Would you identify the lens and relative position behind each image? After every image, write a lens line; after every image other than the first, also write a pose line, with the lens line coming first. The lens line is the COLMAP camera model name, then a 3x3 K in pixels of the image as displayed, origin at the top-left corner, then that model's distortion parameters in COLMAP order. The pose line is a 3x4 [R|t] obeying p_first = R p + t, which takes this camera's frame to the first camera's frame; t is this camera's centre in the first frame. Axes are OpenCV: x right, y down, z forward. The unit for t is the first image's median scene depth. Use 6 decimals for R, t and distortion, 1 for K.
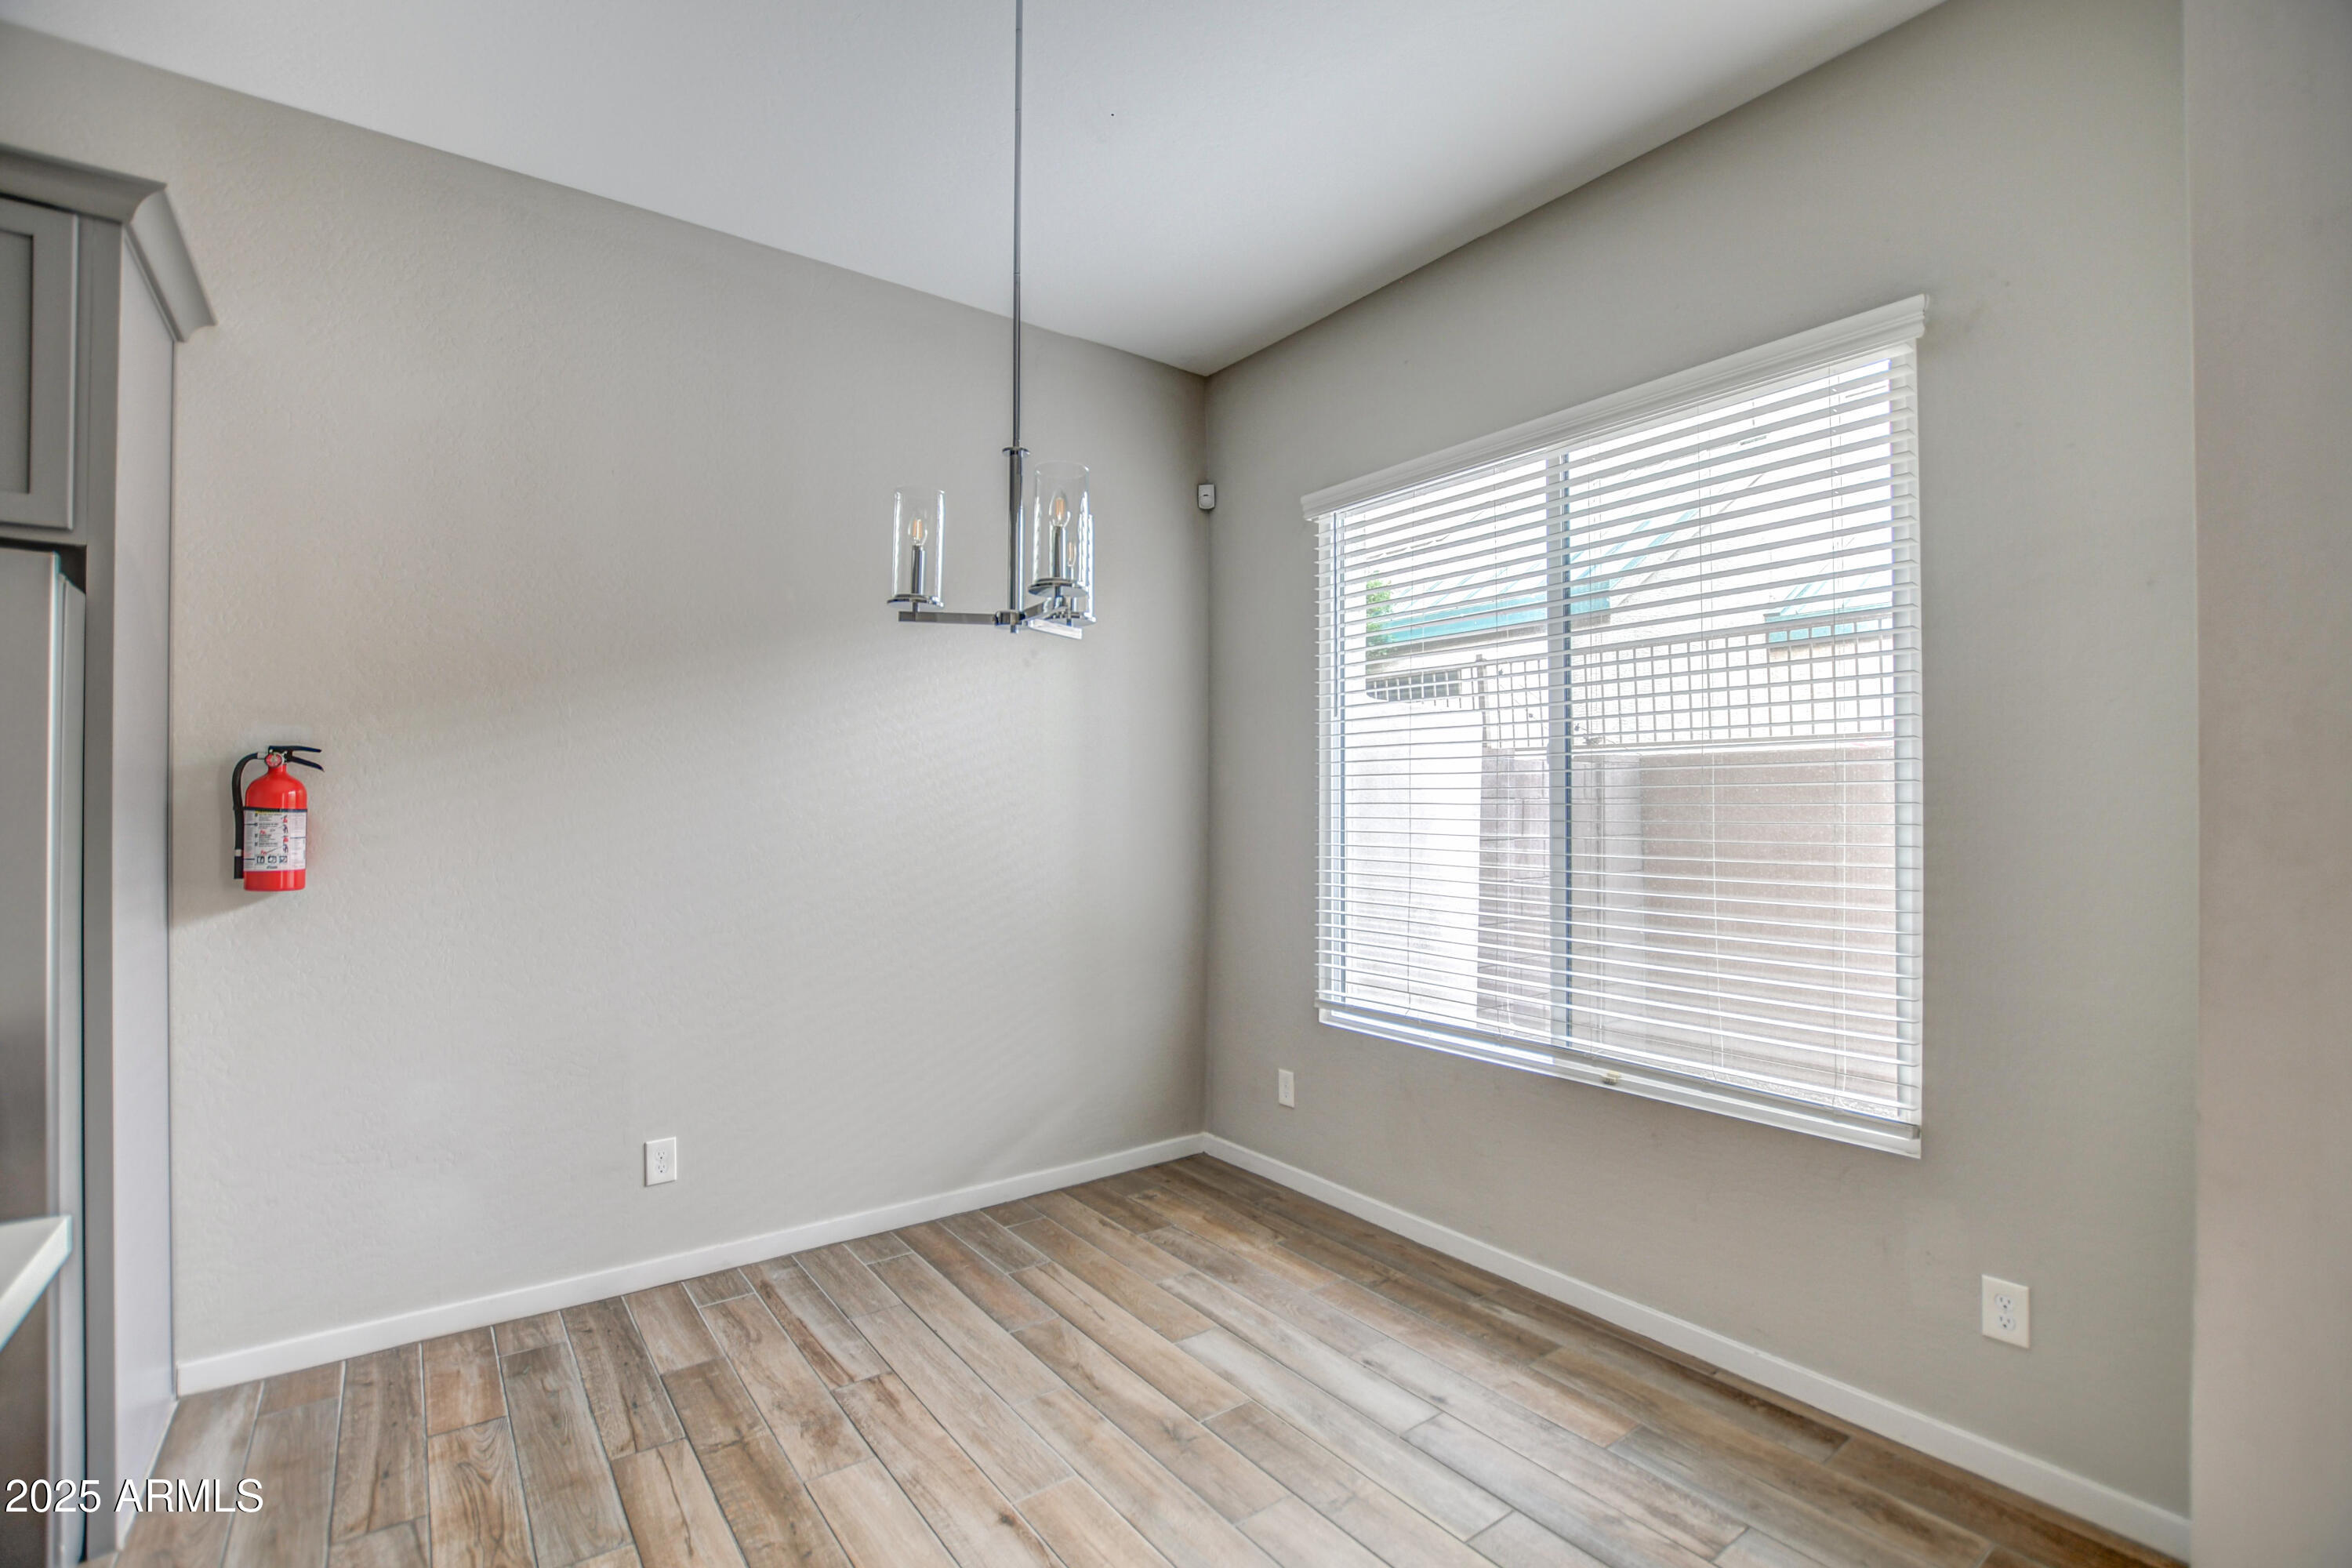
lens RADIAL K [[1053.8, 0, 1176.2], [0, 1053.8, 804.9], [0, 0, 1]] dist [-0.031039, 0.003446]
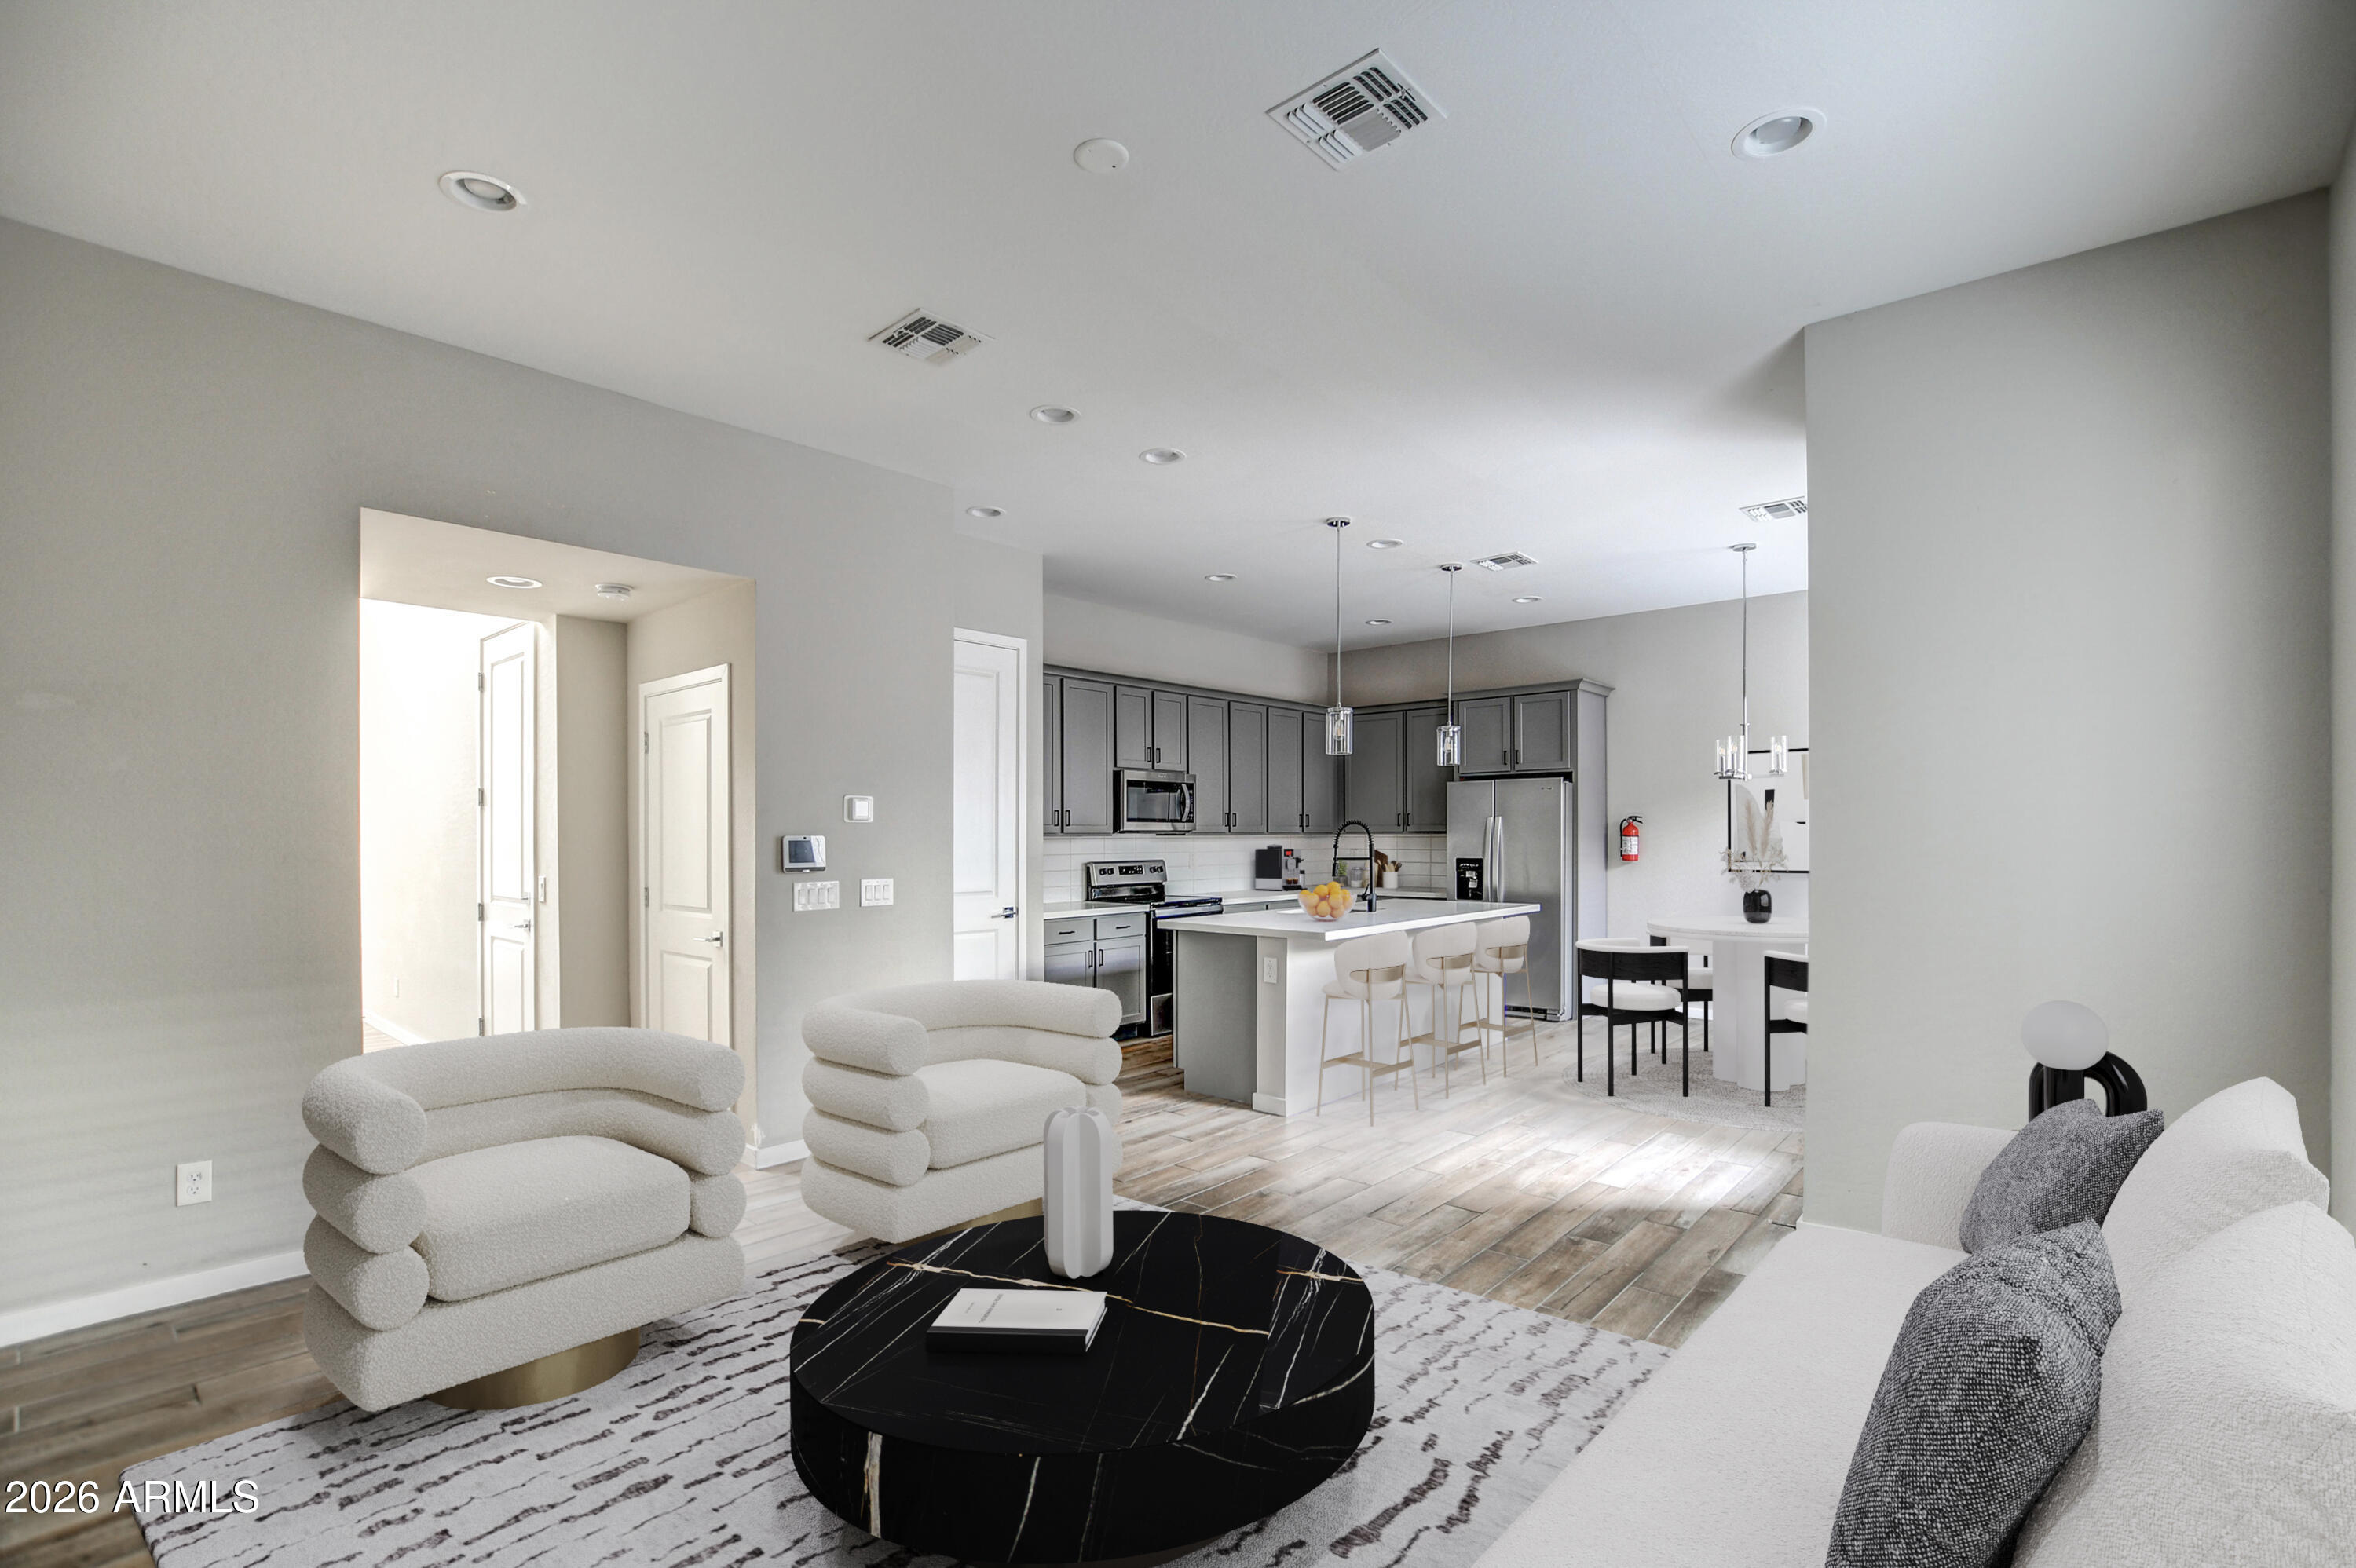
lens RADIAL K [[1055.5, 0, 1149.9], [0, 1055.5, 836.4], [0, 0, 1]] dist [-0.031039, 0.003446]
pose [[0.180907, -0.000819, -0.983500, 2.052754], [0.005015, 0.999987, 0.000090, -0.001978], [0.983487, -0.004949, 0.180909, -1.062756]]
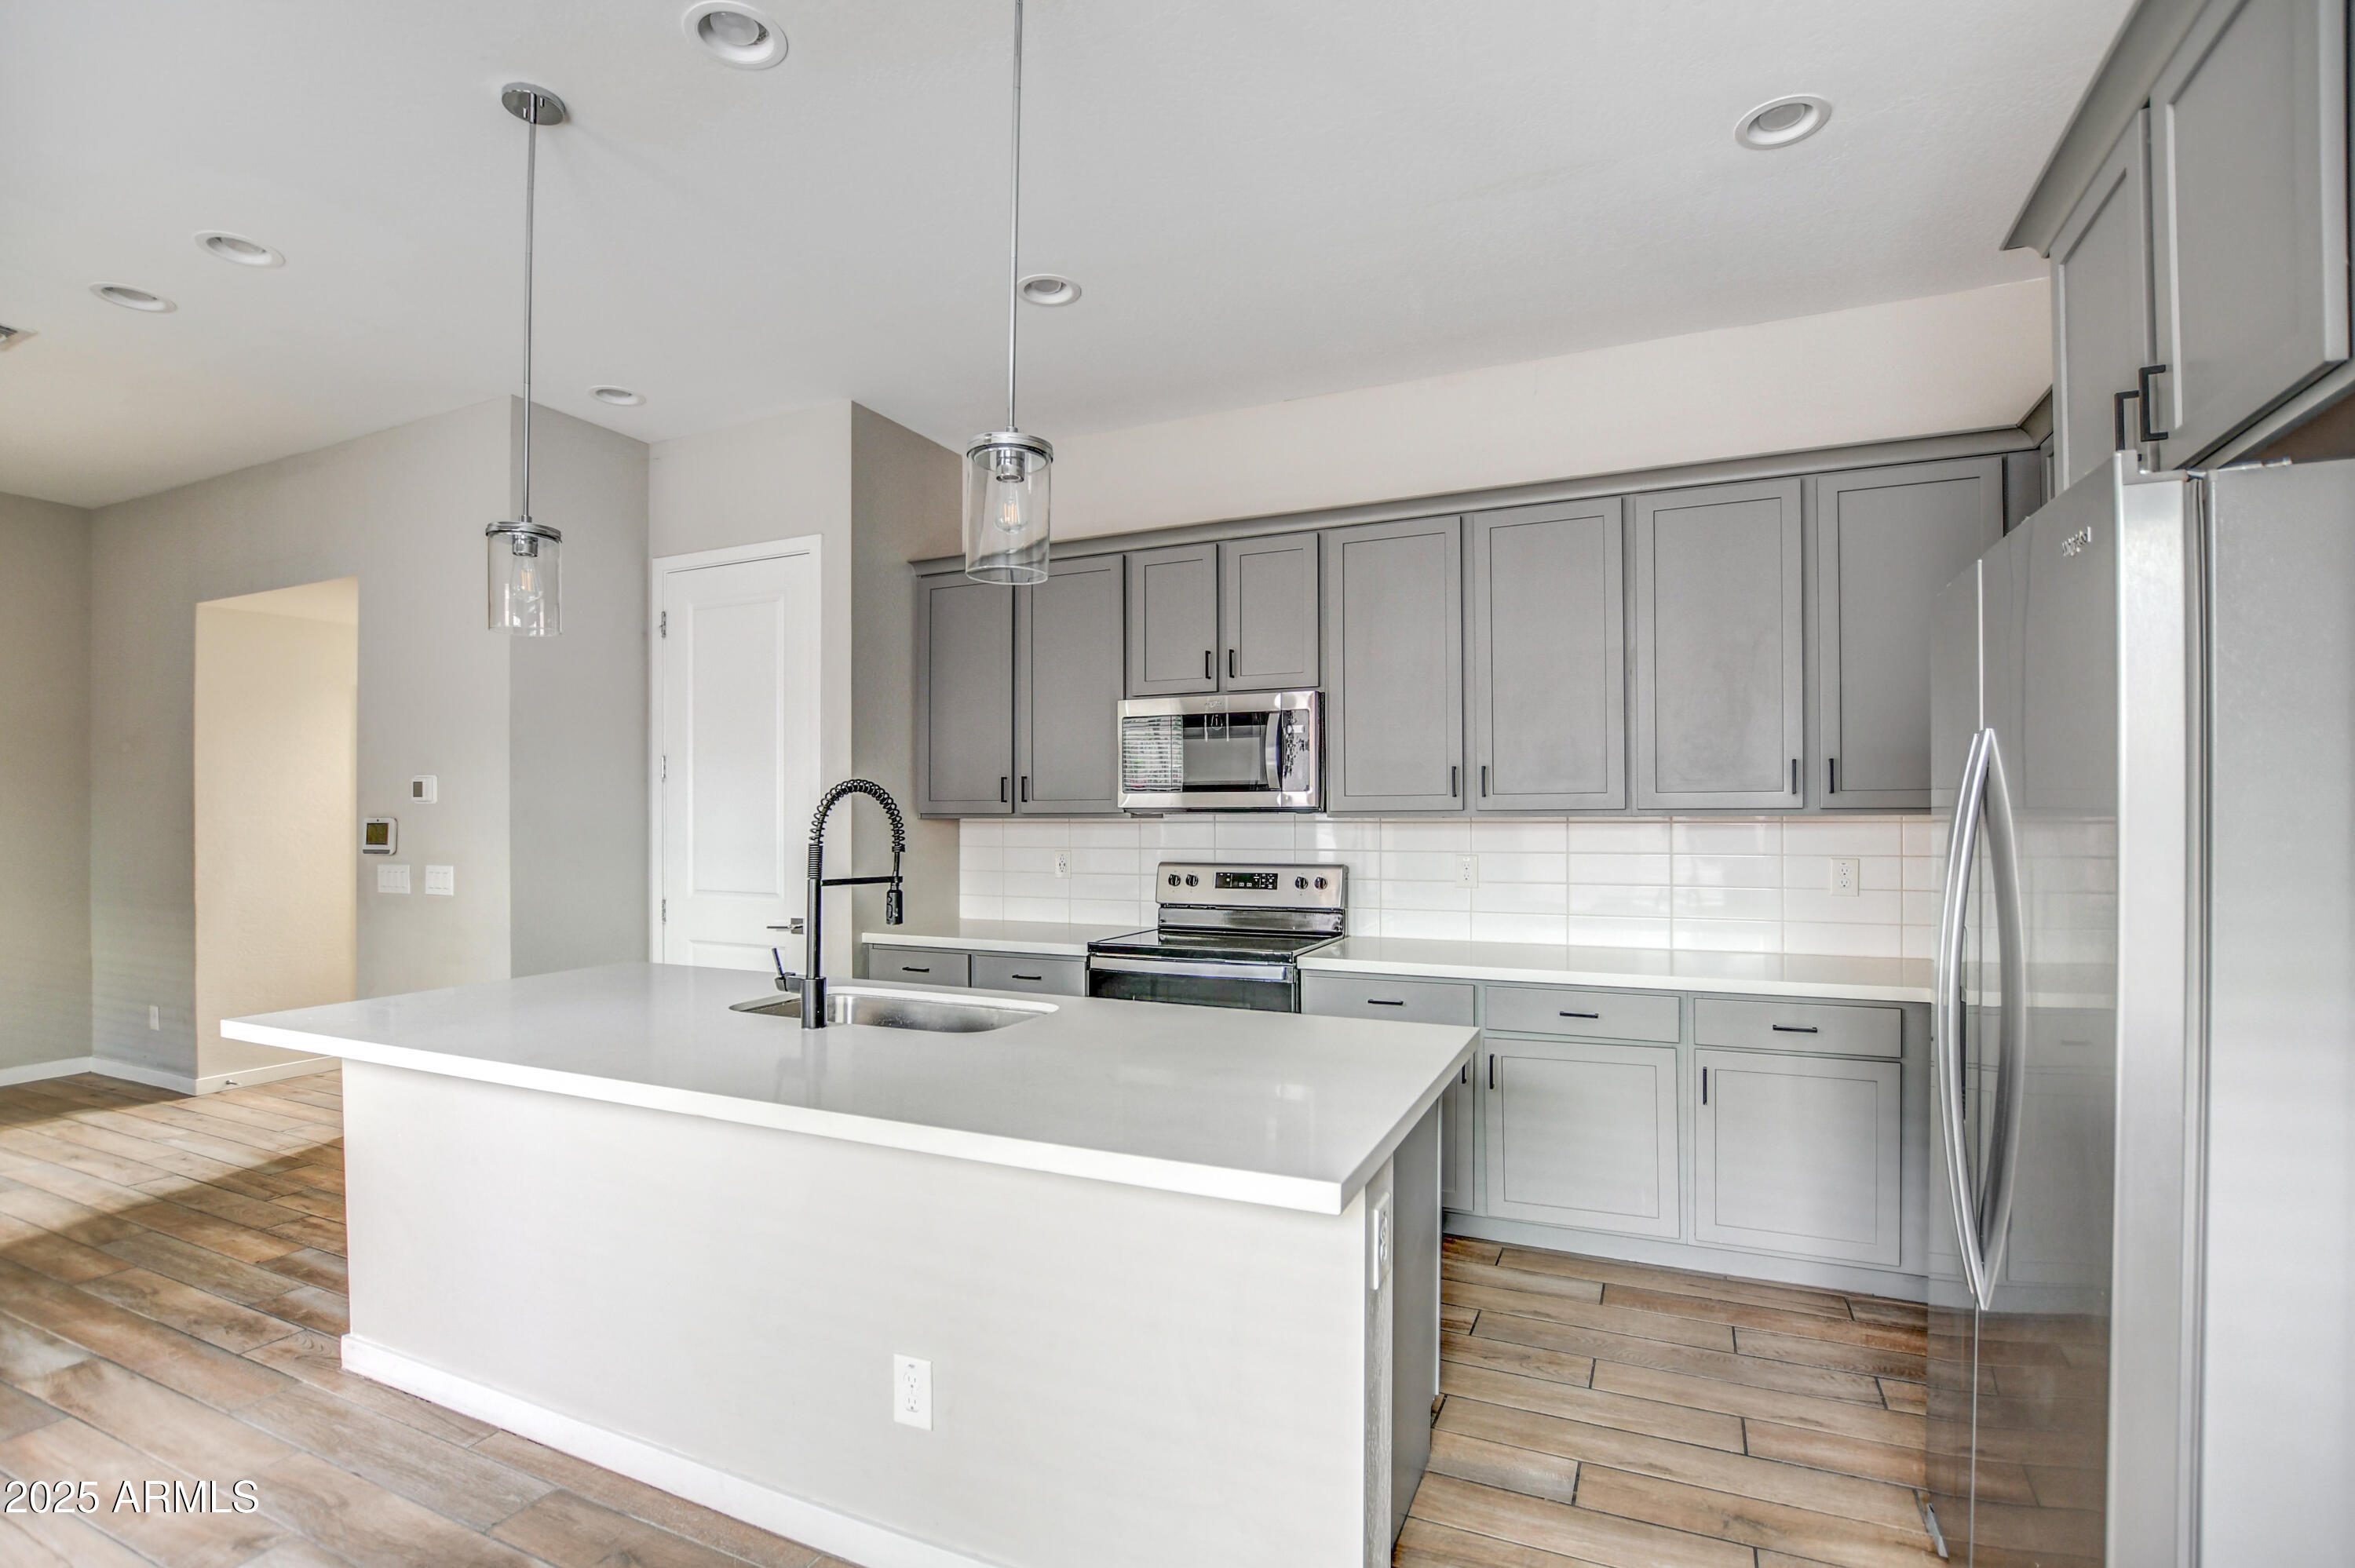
lens RADIAL K [[1055.0, 0, 1190.7], [0, 1055.0, 784.5], [0, 0, 1]] dist [-0.031039, 0.003446]
pose [[-0.868384, -0.012453, -0.495737, -0.154384], [0.002075, 0.999585, -0.028744, -0.007415], [0.495889, -0.025989, -0.867997, 0.898999]]
